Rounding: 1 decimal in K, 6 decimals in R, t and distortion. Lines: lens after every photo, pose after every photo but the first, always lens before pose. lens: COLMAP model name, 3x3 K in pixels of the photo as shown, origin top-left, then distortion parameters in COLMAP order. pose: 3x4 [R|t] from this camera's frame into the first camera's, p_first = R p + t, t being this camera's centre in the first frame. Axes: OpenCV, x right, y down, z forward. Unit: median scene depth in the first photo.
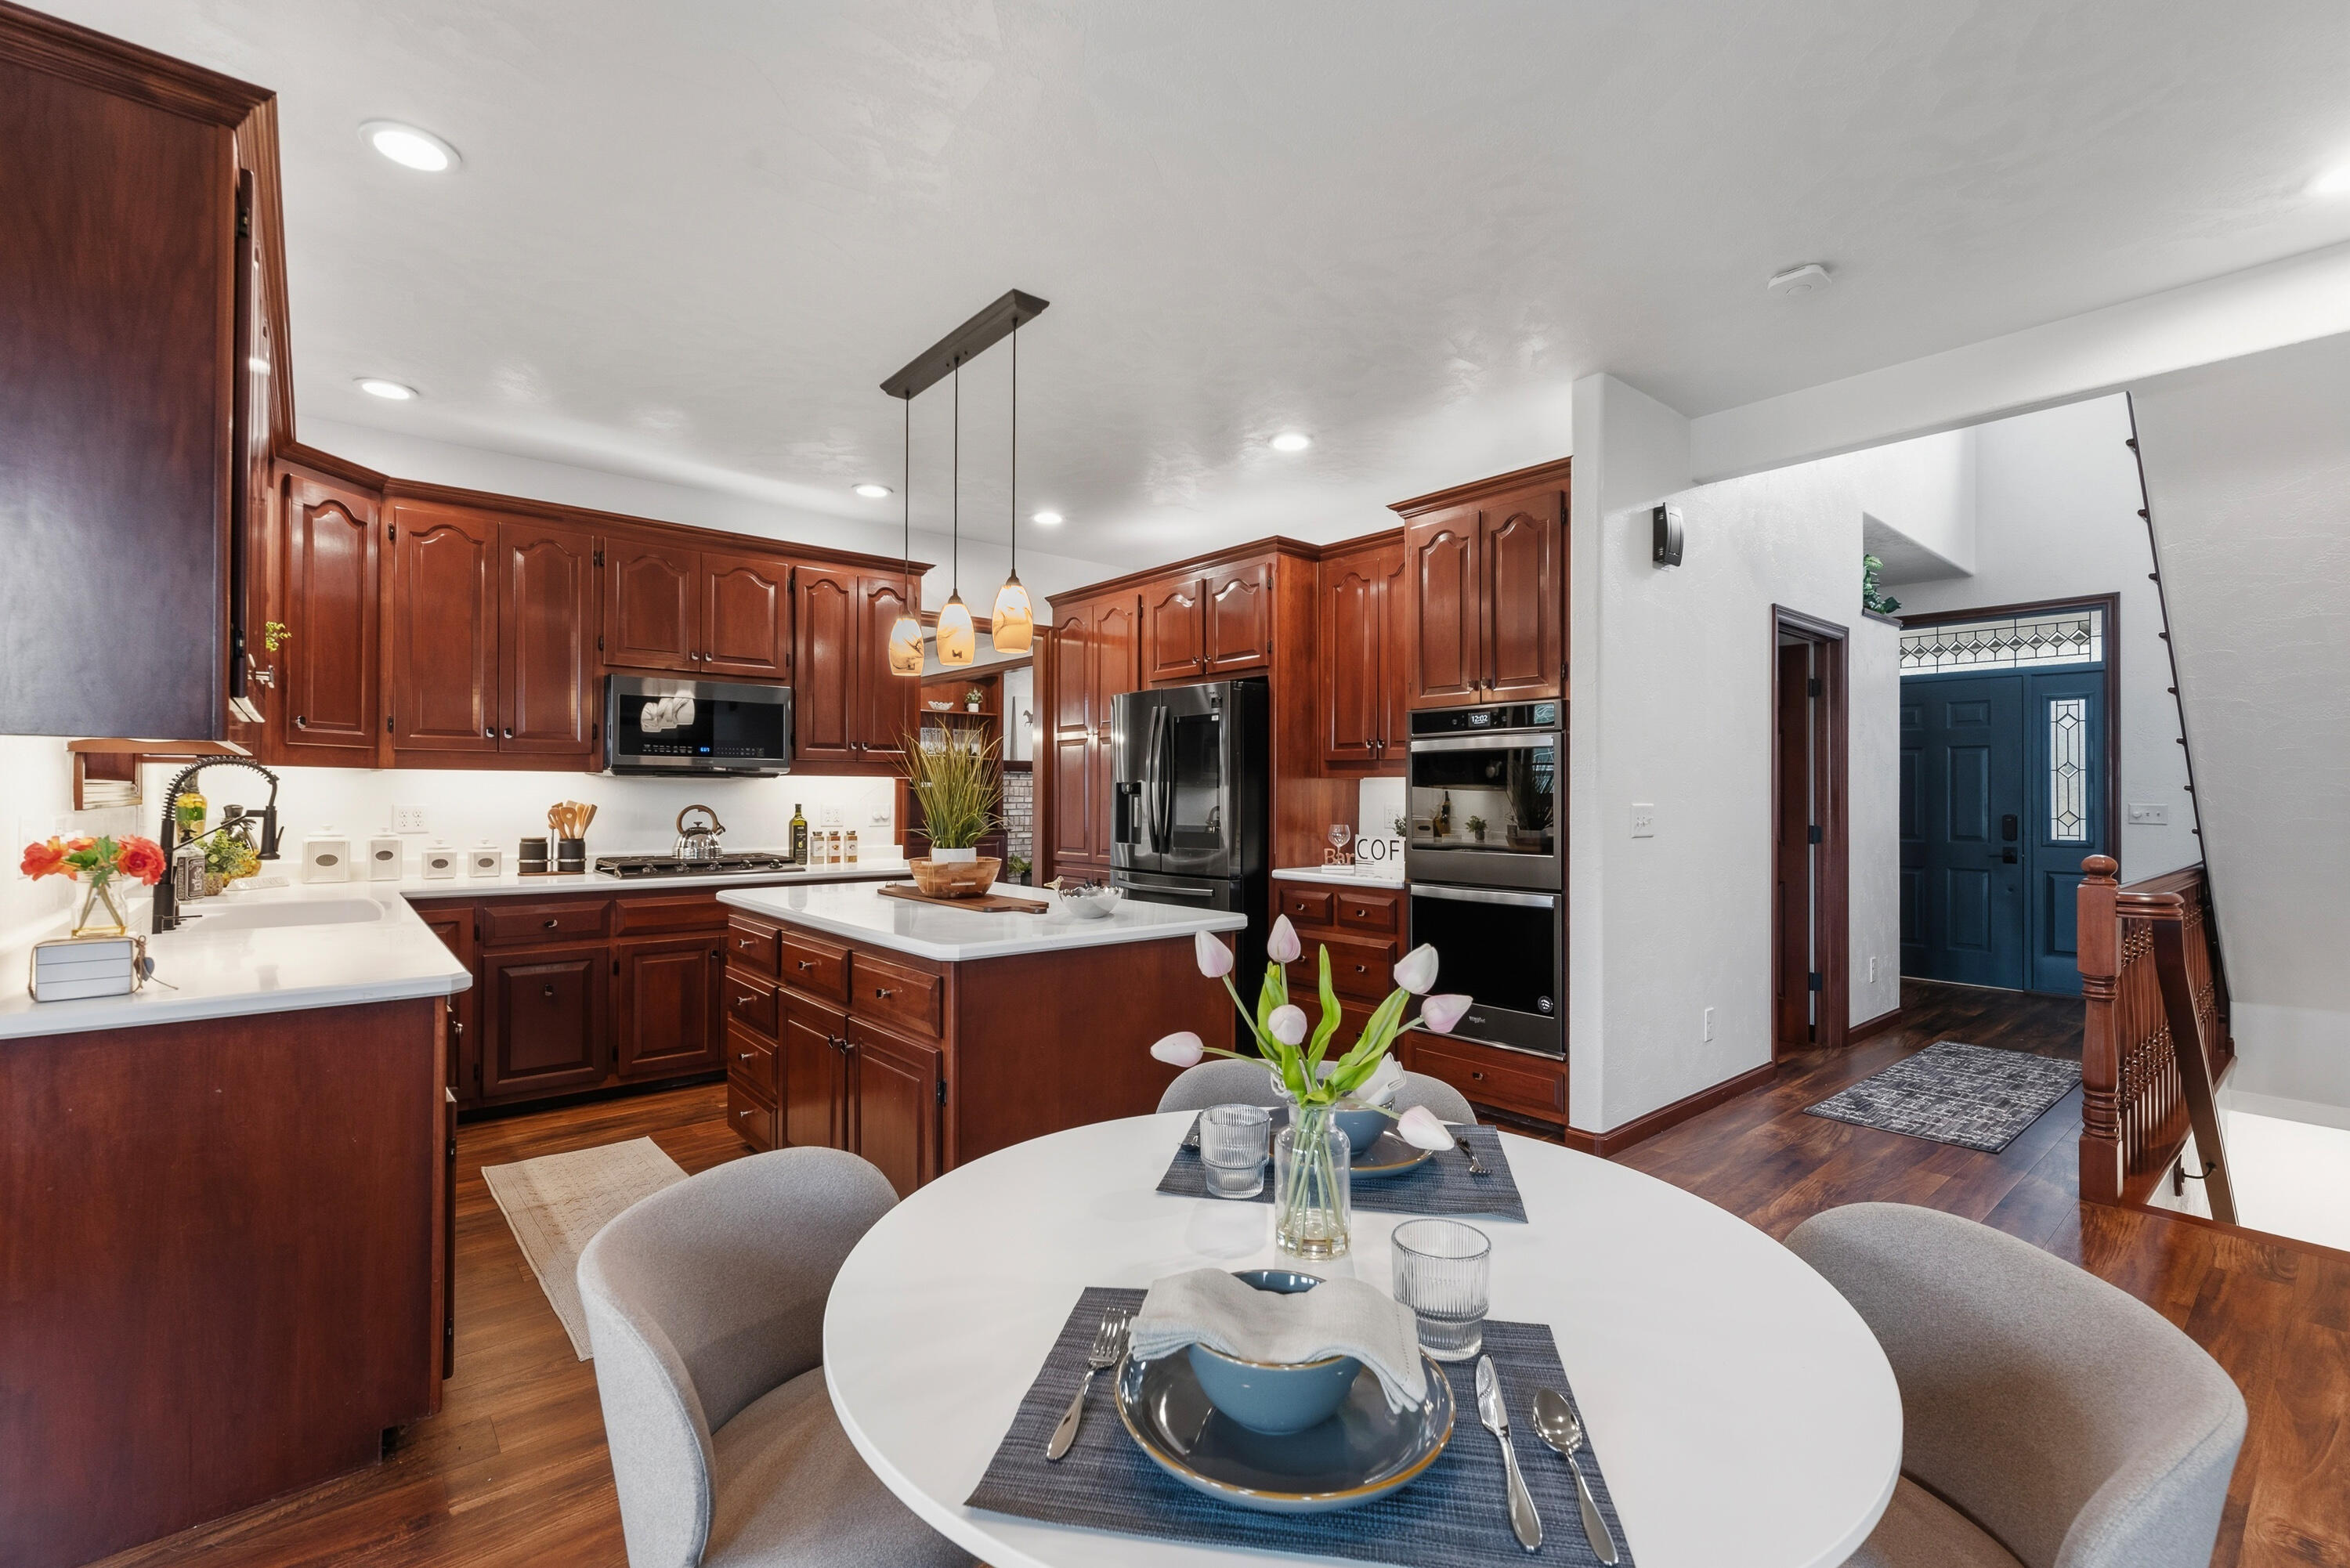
lens RADIAL K [[1025.5, 0, 1175.0], [0, 1025.5, 784.0], [0, 0, 1]] dist [0.000669, 0.000190]
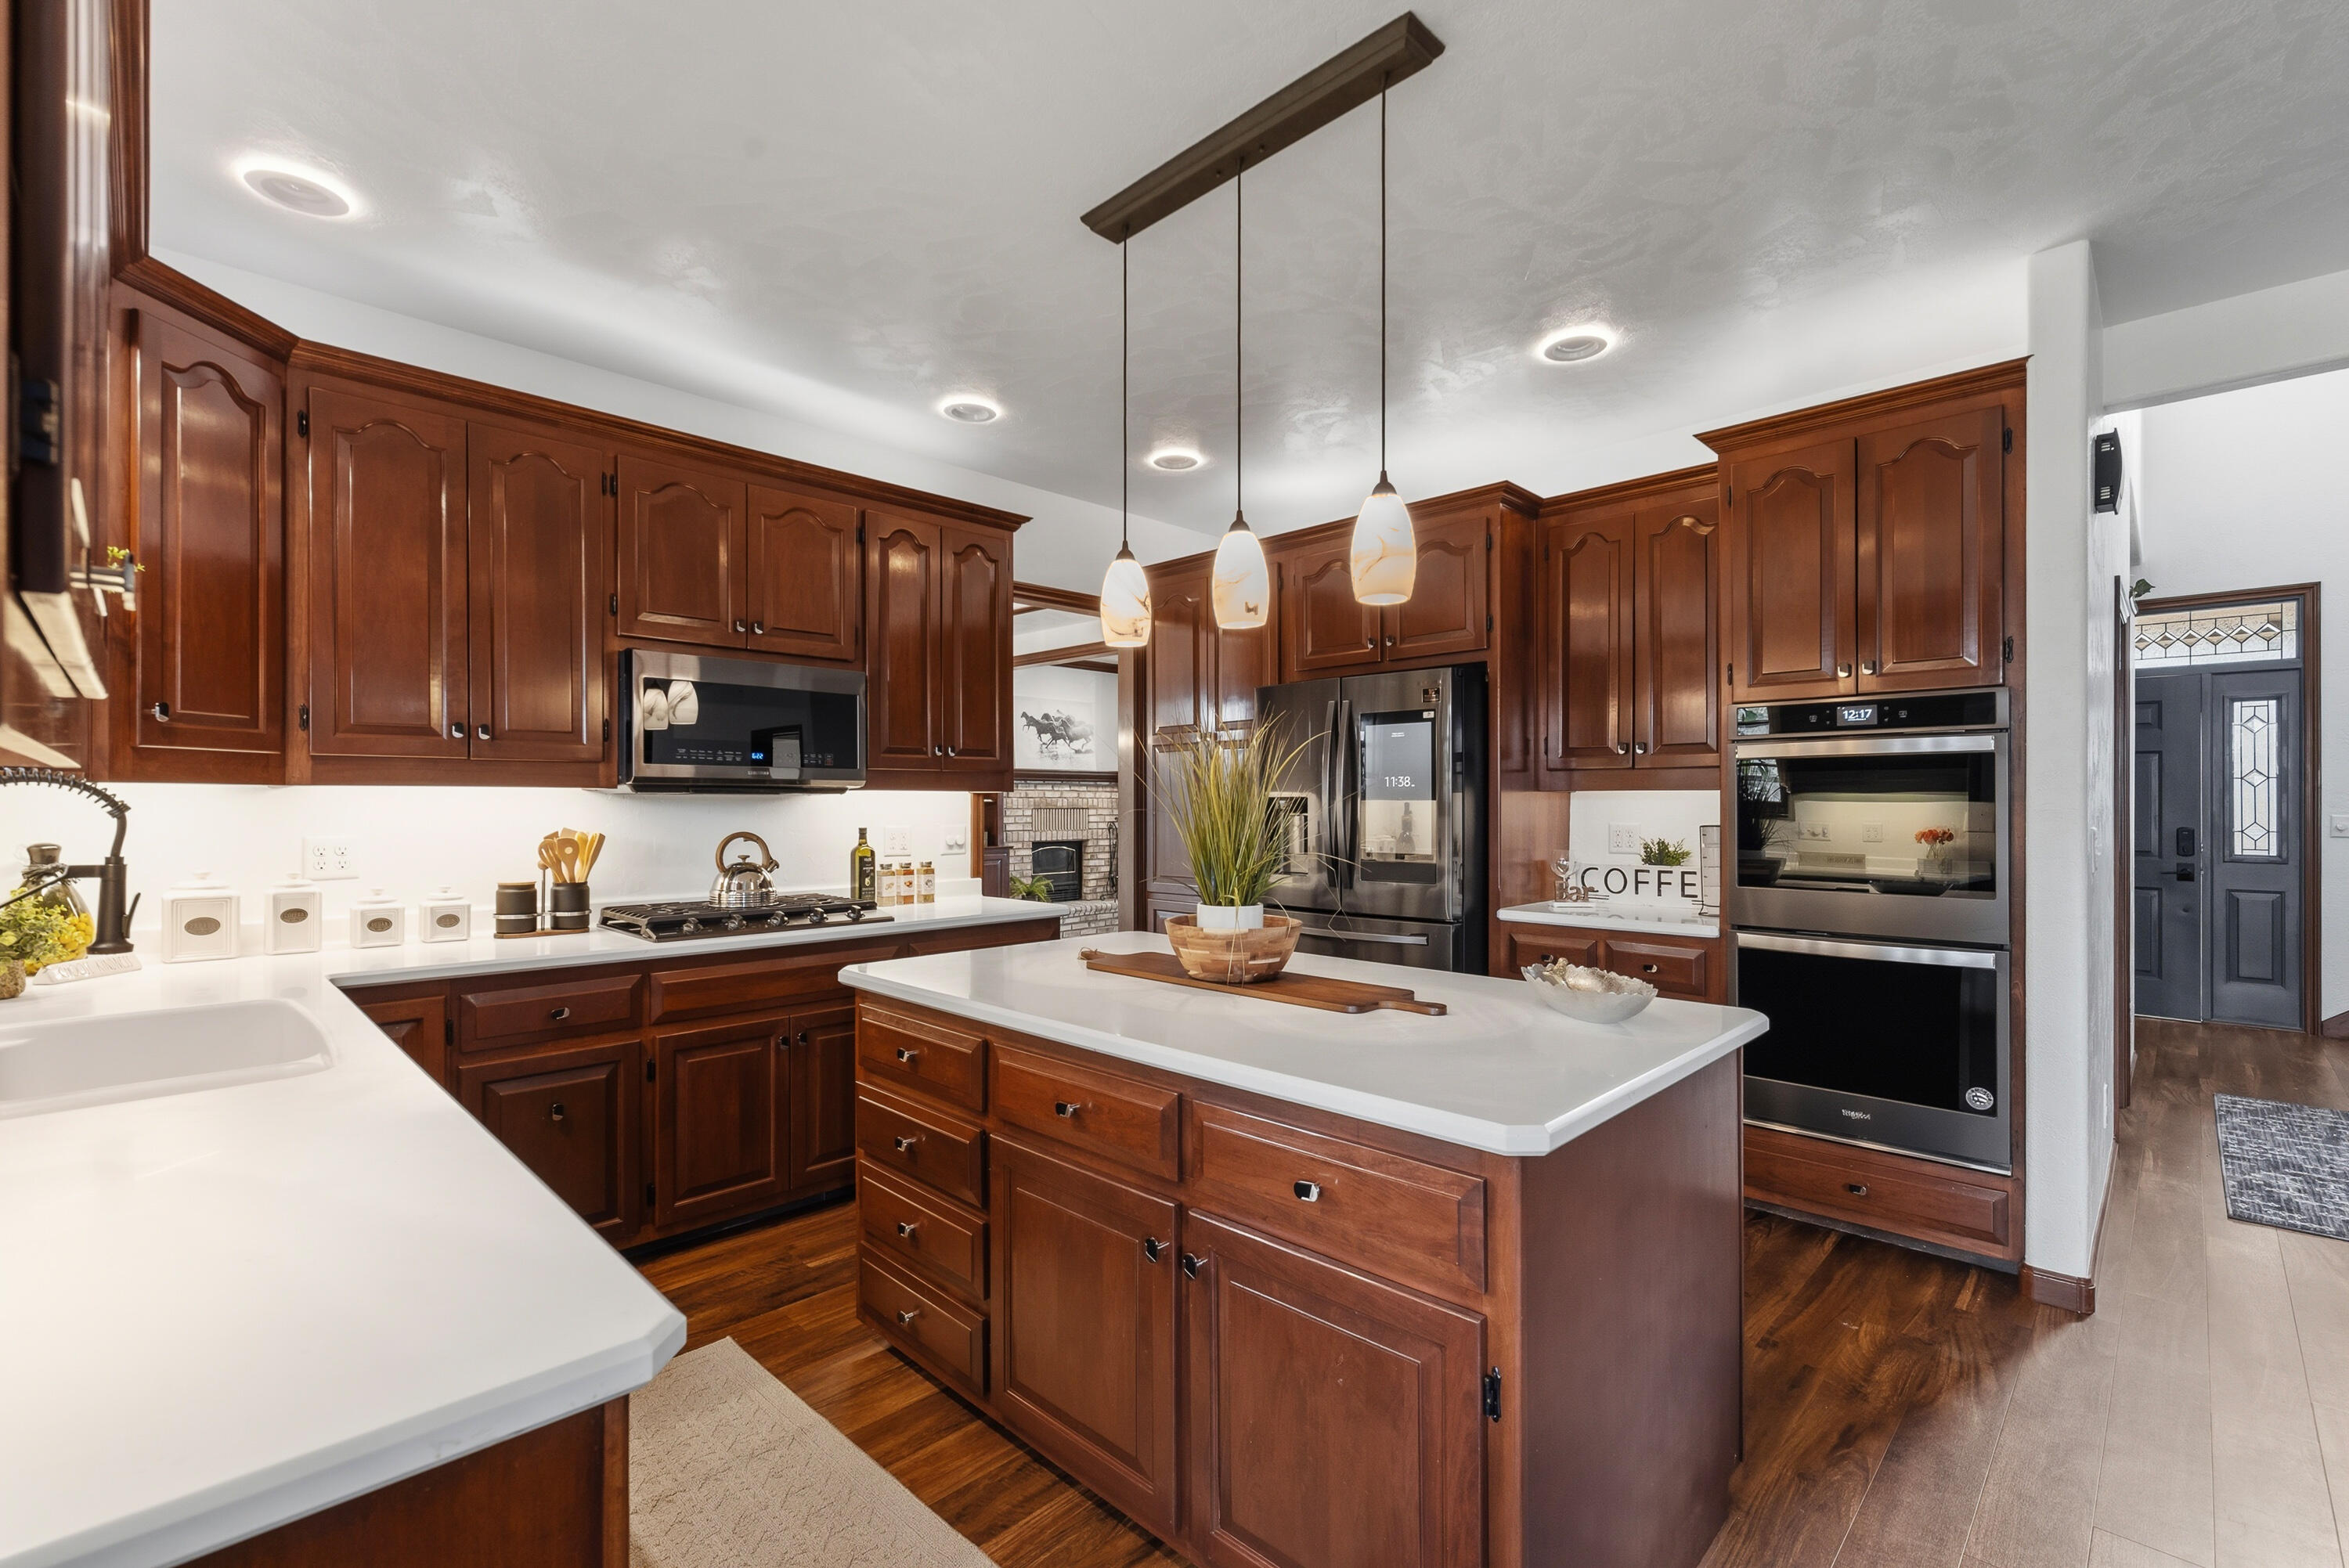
lens RADIAL K [[1023.8, 0, 1171.0], [0, 1023.8, 794.3], [0, 0, 1]] dist [-0.000387, -0.000514]
pose [[0.996126, -0.003652, 0.087867, -0.244892], [0.003339, 0.999988, 0.003718, -0.008625], [-0.087879, -0.003410, 0.996125, 0.270968]]
